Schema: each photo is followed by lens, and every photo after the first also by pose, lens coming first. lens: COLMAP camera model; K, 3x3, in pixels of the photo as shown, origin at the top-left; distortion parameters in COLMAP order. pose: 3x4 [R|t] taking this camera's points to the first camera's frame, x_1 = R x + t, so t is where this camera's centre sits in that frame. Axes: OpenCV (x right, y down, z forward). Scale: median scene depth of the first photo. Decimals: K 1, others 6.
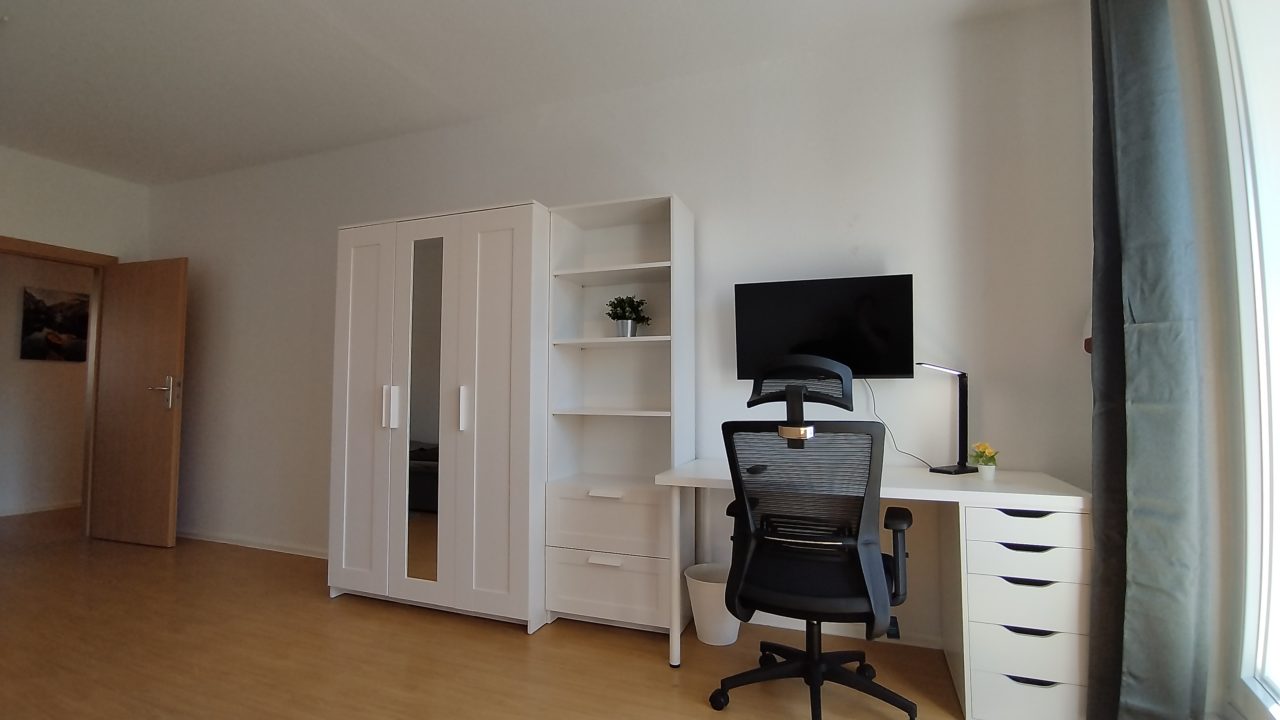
lens RADIAL K [[574.1, 0, 640.4], [0, 574.1, 365.7], [0, 0, 1]] dist [-0.039504, 0.000242]
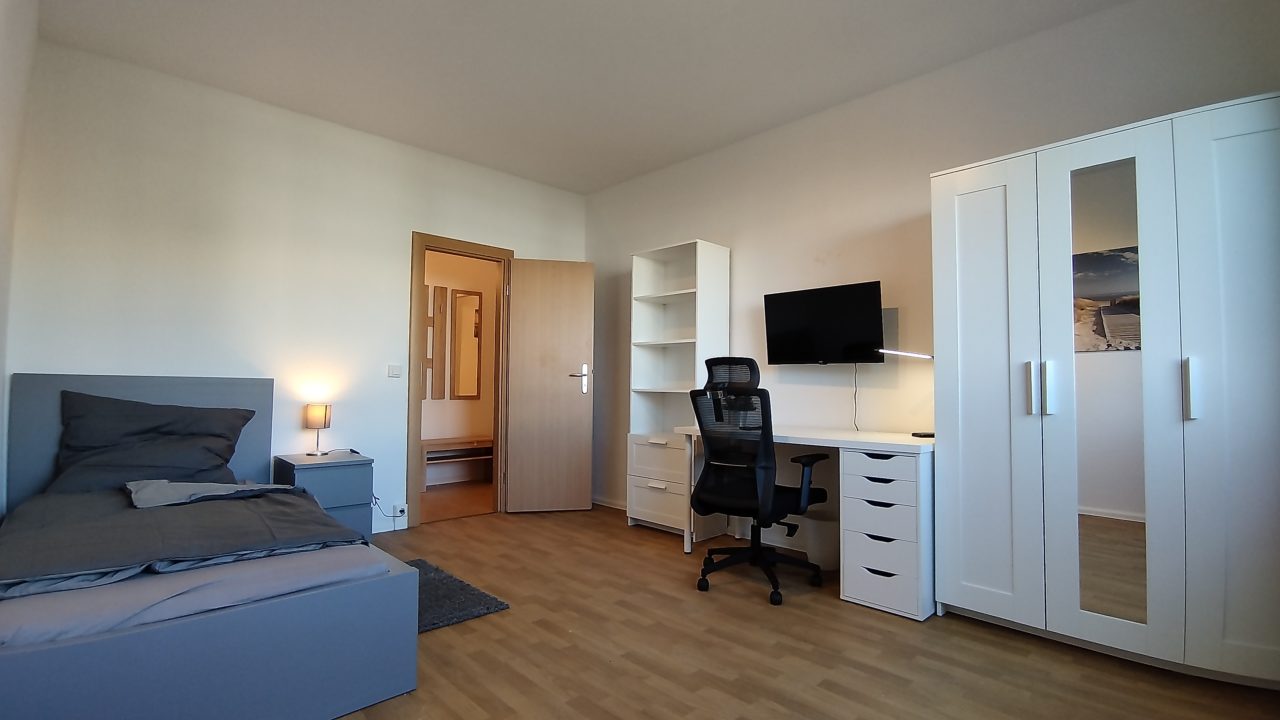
lens RADIAL K [[574.1, 0, 640.4], [0, 574.1, 365.7], [0, 0, 1]] dist [-0.039504, 0.000242]
pose [[0.907968, -0.017950, -0.418656, 0.547911], [0.024797, 0.999633, 0.010919, 0.001999], [0.418306, -0.020296, 0.908079, -0.414183]]
